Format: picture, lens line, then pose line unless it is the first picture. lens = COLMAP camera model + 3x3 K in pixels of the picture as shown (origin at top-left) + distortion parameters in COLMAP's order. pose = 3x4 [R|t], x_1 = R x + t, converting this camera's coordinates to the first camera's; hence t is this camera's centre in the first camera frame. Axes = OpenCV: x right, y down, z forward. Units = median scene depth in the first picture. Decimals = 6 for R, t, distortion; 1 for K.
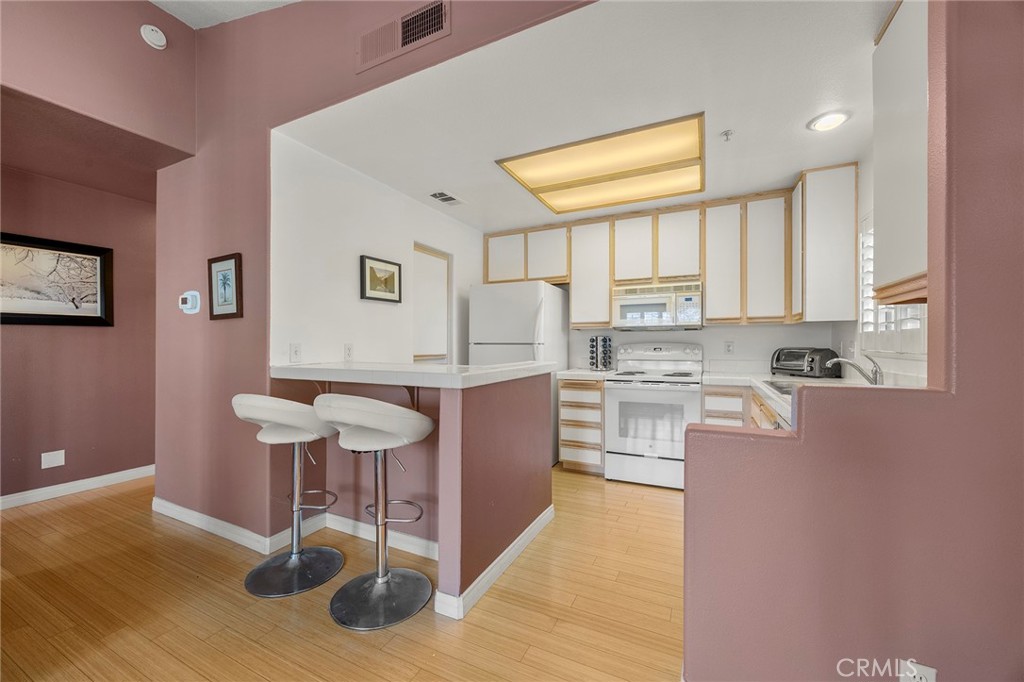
lens RADIAL K [[395.3, 0, 514.0], [0, 395.3, 345.2], [0, 0, 1]] dist [-0.001899, -0.000066]
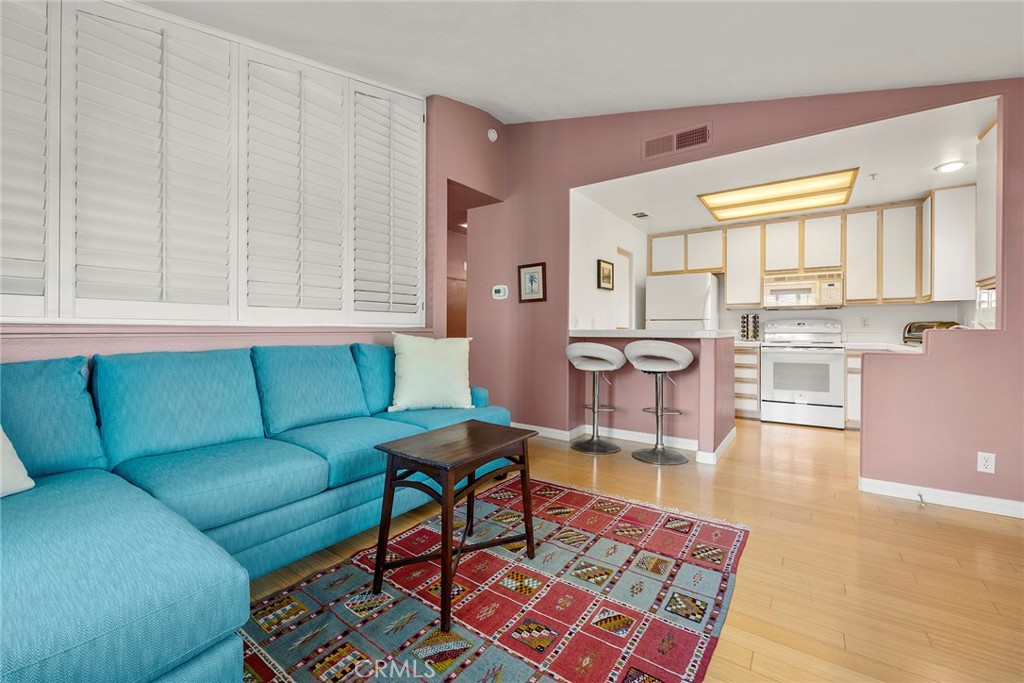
lens RADIAL K [[421.5, 0, 512.9], [0, 421.5, 332.2], [0, 0, 1]] dist [0.000842, -0.000174]
pose [[0.987914, 0.003829, -0.154955, -0.393749], [-0.003529, 0.999991, 0.002211, 0.041551], [0.154962, -0.001638, 0.987919, -0.556221]]
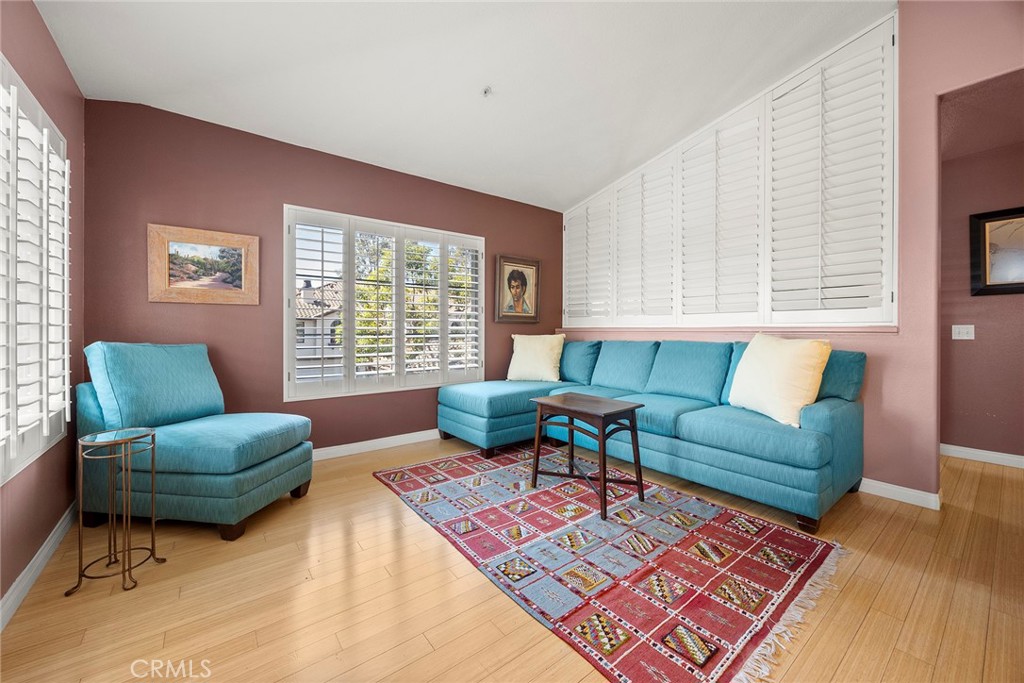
lens RADIAL K [[395.3, 0, 509.7], [0, 395.3, 328.9], [0, 0, 1]] dist [-0.001899, -0.000066]
pose [[-0.439727, -0.002881, -0.898127, 0.207793], [-0.004449, 0.999990, -0.001029, 0.041730], [0.898121, 0.003543, -0.439735, 0.181597]]
